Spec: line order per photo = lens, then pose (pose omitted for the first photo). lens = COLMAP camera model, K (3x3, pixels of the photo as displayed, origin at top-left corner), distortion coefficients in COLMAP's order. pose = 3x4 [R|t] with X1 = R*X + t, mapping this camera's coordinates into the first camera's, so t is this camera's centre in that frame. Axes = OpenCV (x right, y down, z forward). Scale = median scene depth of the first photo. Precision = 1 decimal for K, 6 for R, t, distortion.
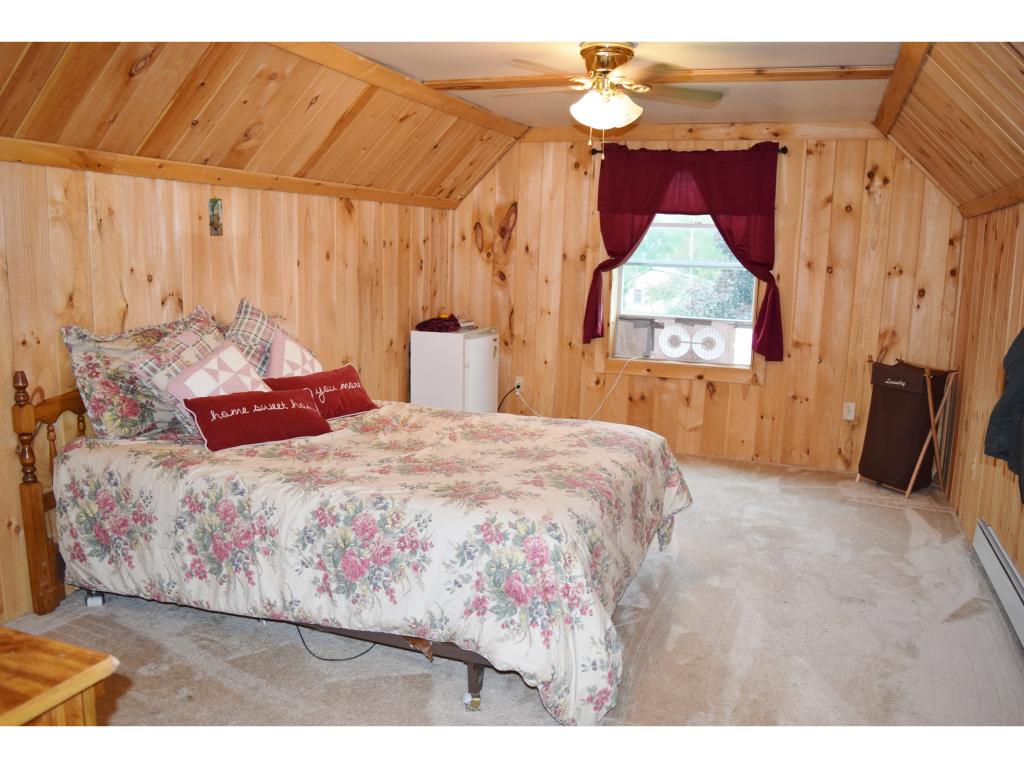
lens RADIAL K [[928.8, 0, 512.0], [0, 928.8, 384.0], [0, 0, 1]] dist [-0.002586, -0.003867]
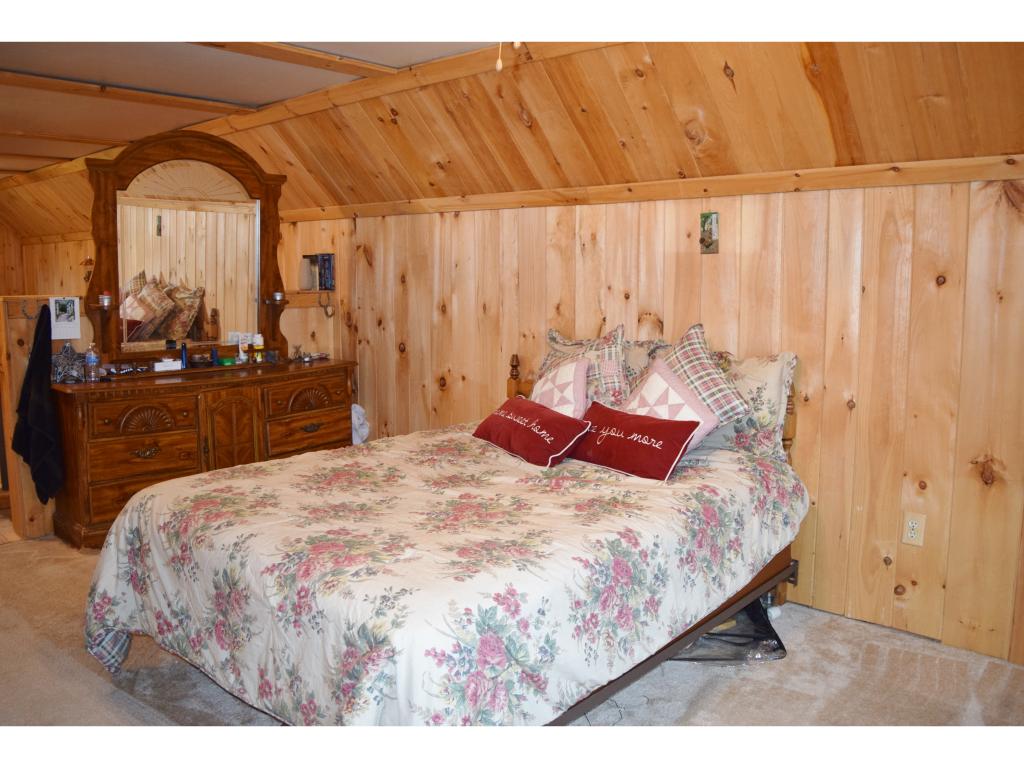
lens RADIAL K [[928.8, 0, 512.0], [0, 928.8, 384.0], [0, 0, 1]] dist [-0.002586, -0.003867]
pose [[-0.412161, 0.075498, -0.907978, 0.664121], [-0.157565, 0.975639, 0.152647, -0.161462], [0.897383, 0.205980, -0.390225, 1.355394]]
